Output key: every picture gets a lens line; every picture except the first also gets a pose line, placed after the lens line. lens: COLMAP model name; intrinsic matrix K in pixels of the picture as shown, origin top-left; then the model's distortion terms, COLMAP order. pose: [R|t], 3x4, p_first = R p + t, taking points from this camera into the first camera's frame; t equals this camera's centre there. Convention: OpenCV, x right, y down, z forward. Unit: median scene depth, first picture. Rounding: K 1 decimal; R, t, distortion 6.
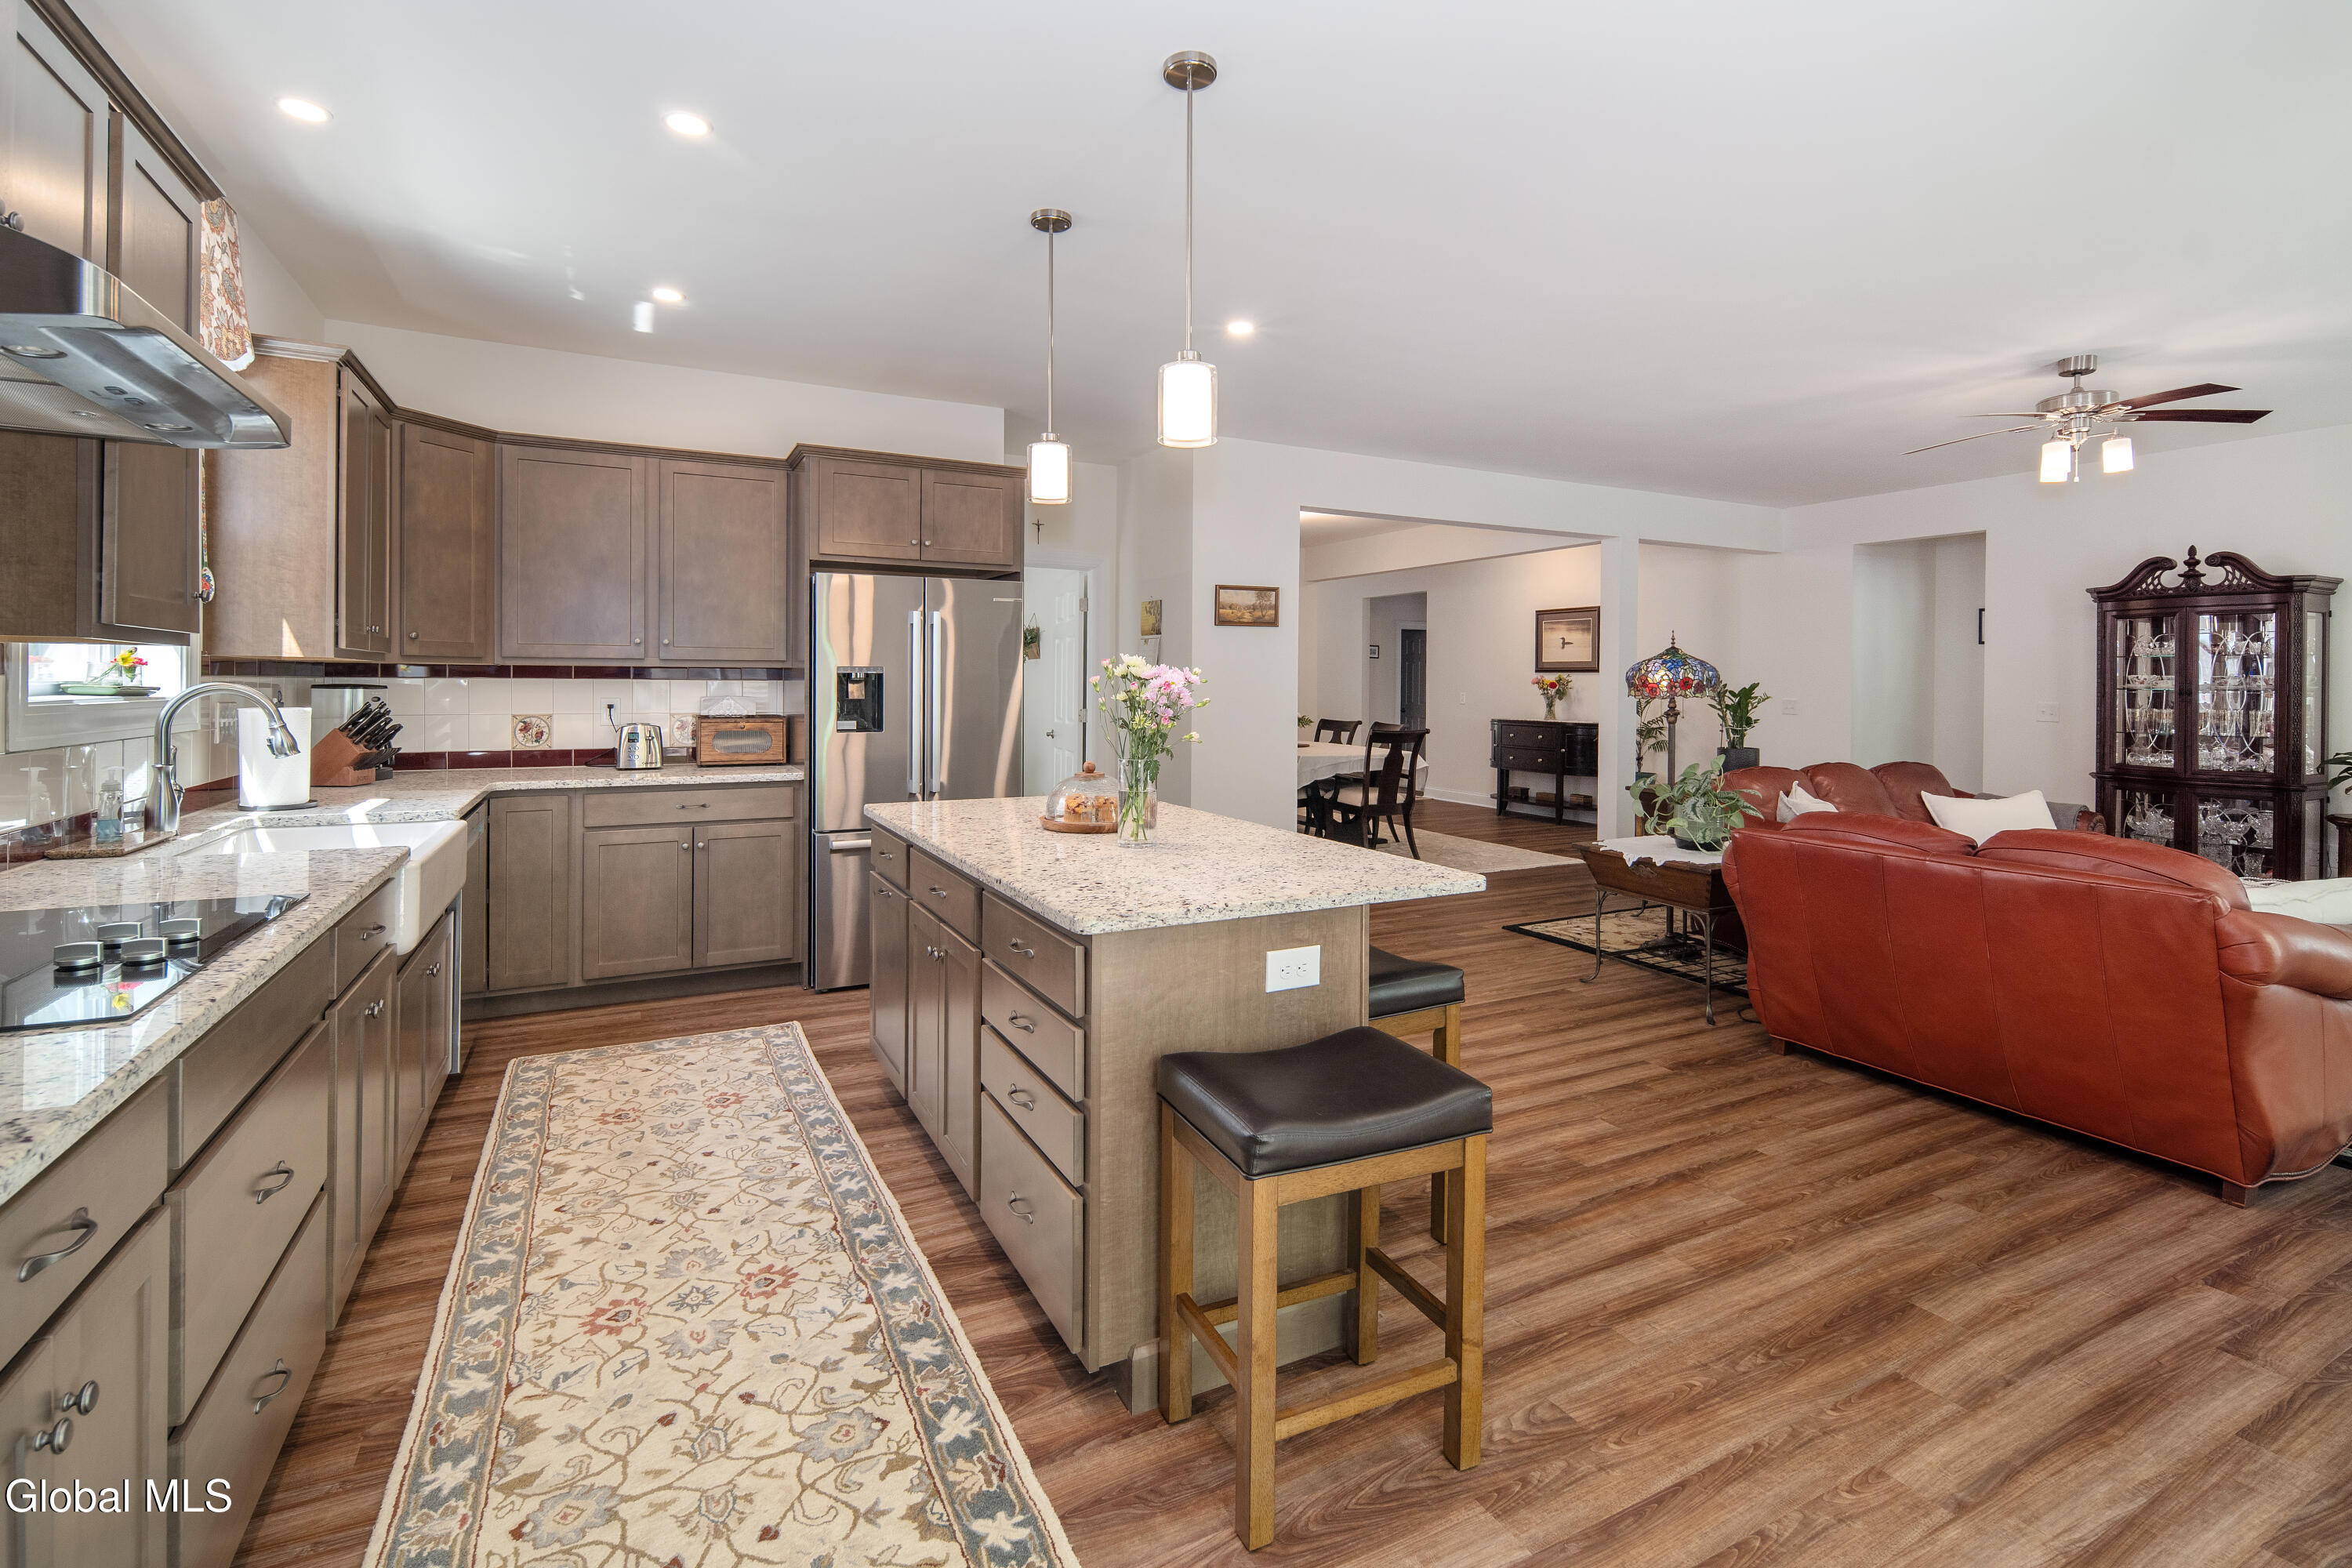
lens RADIAL K [[1056.3, 0, 1181.2], [0, 1056.3, 683.2], [0, 0, 1]] dist [0.005549, -0.002601]
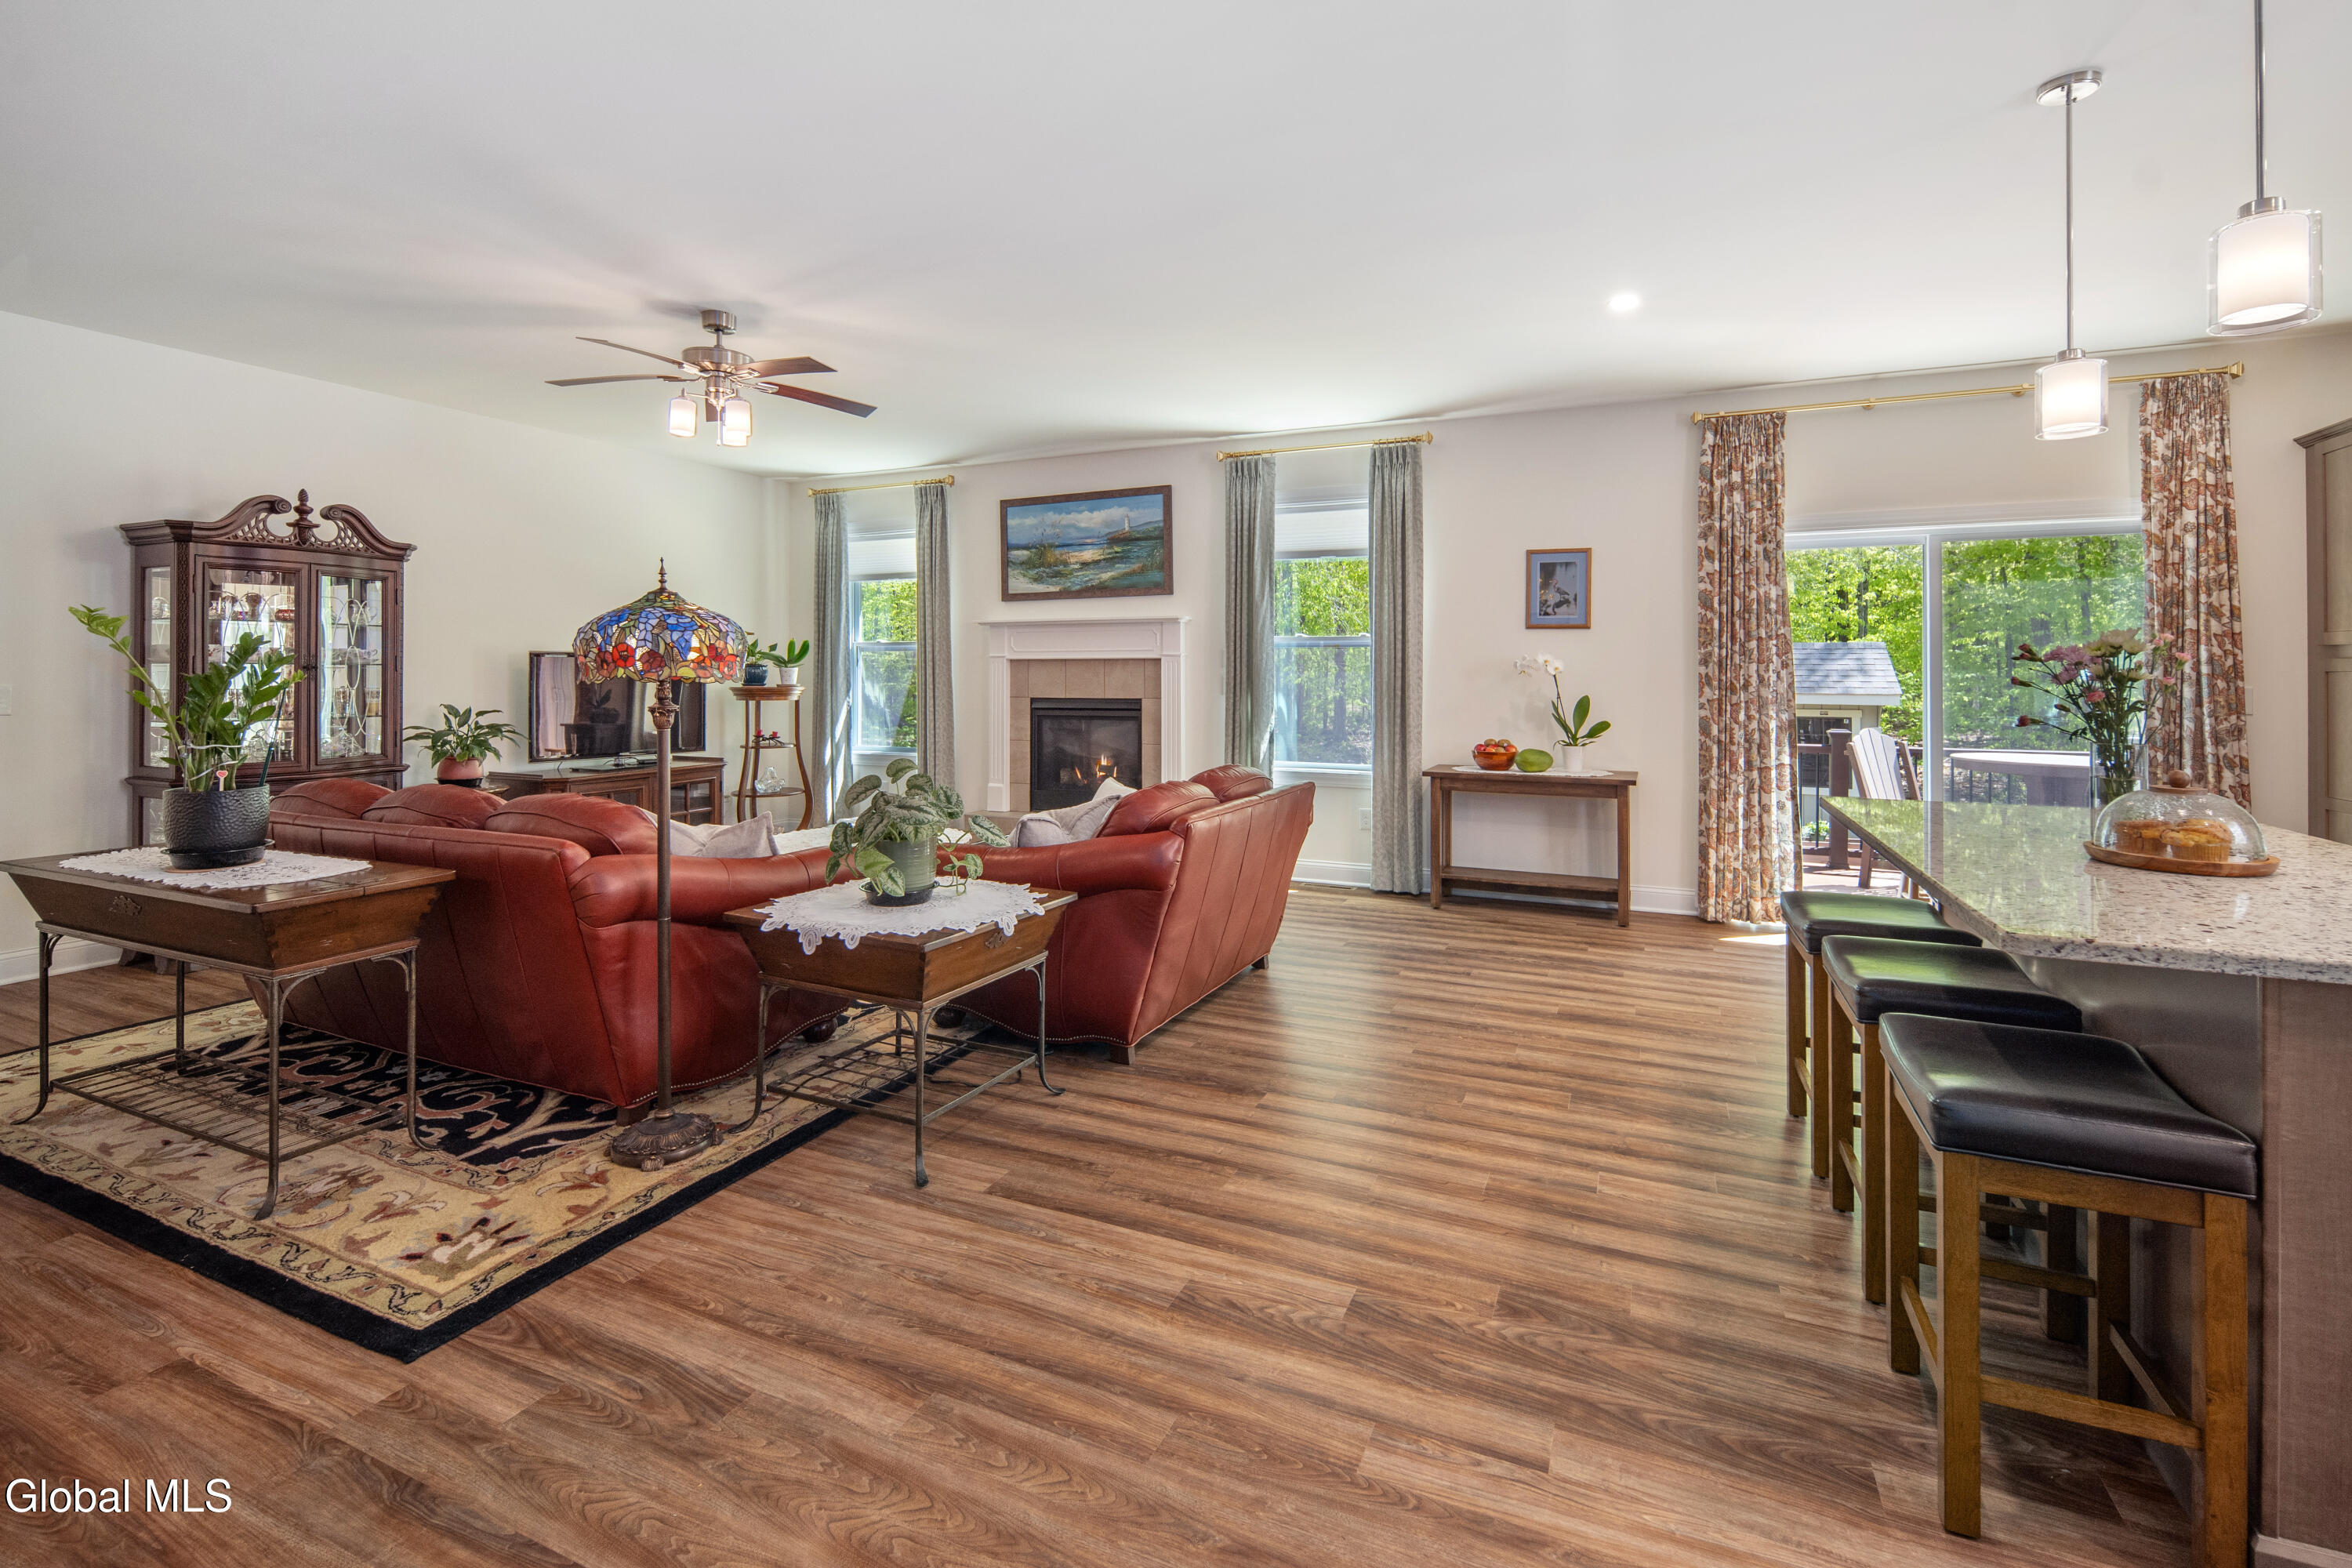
lens RADIAL K [[1056.3, 0, 1161.3], [0, 1056.3, 679.4], [0, 0, 1]] dist [0.005549, -0.002601]
pose [[-0.608499, -0.012127, 0.793462, -0.311087], [-0.007057, 0.999926, 0.009870, 0.014468], [-0.793523, 0.000407, -0.608539, 2.669237]]
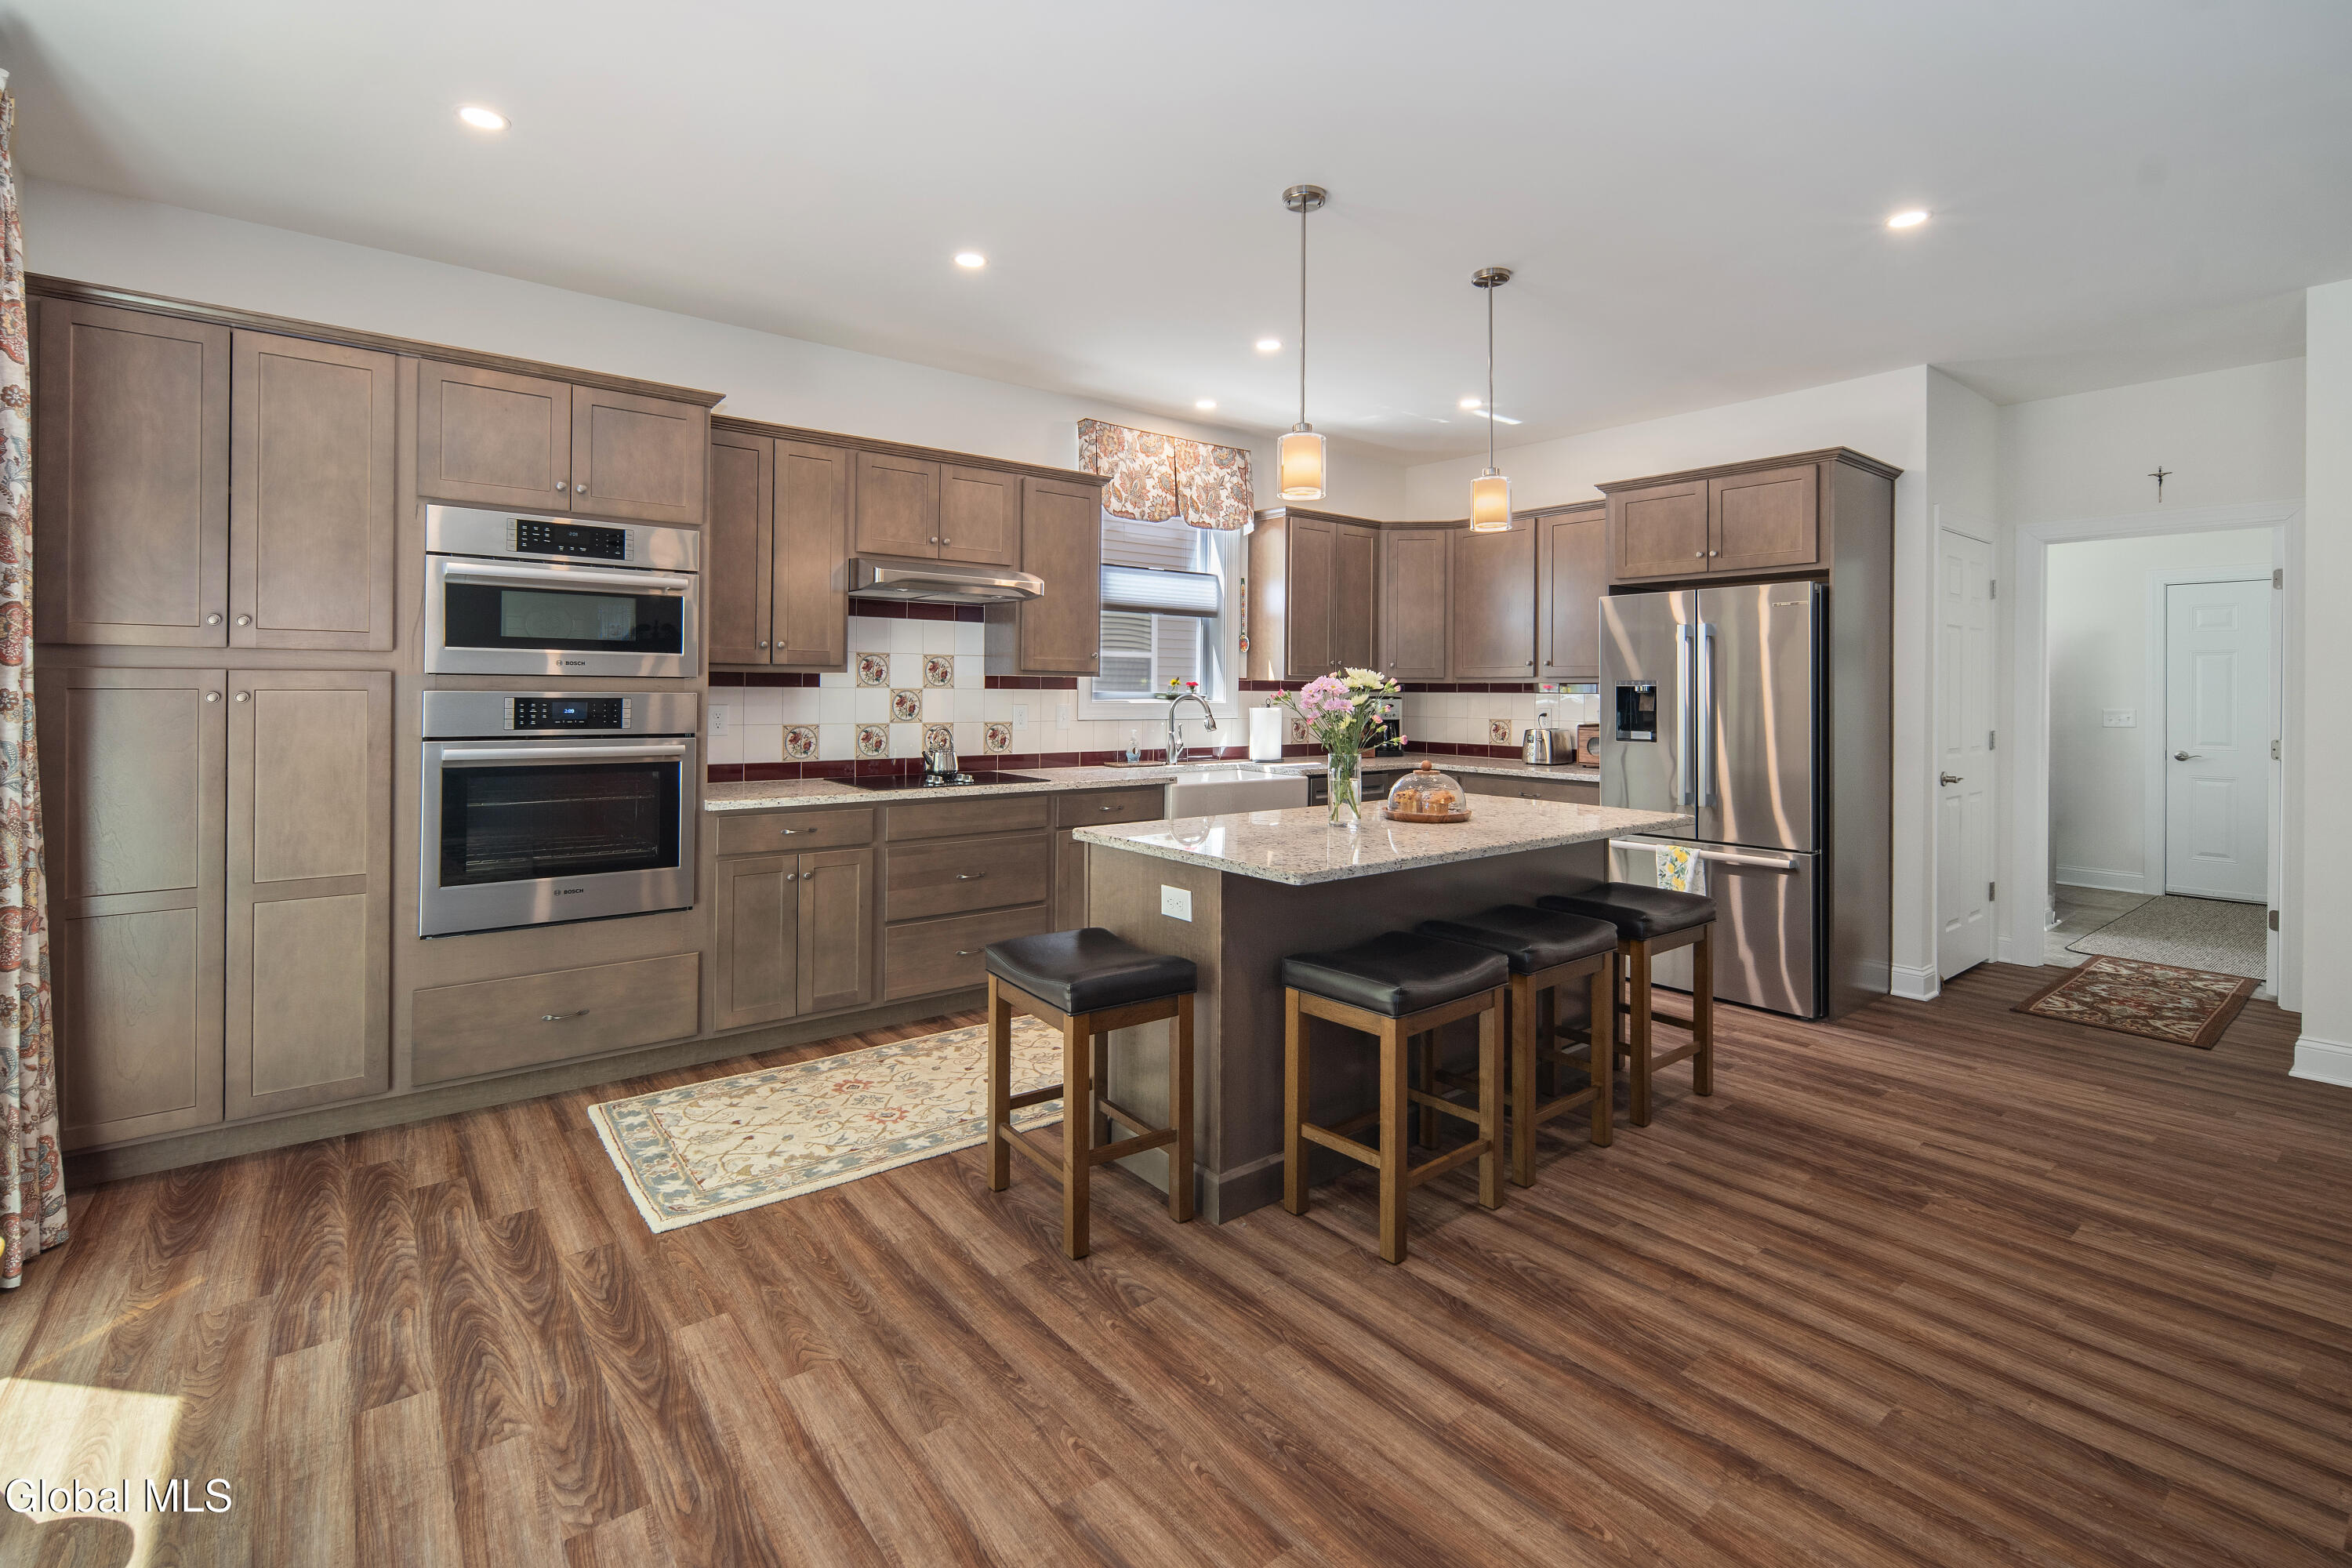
lens RADIAL K [[1056.3, 0, 1182.5], [0, 1056.3, 687.1], [0, 0, 1]] dist [0.005549, -0.002601]
pose [[0.197097, -0.009334, -0.980340, 1.338315], [-0.005013, 0.999932, -0.010529, 0.010690], [0.980371, 0.006990, 0.197037, 0.700175]]
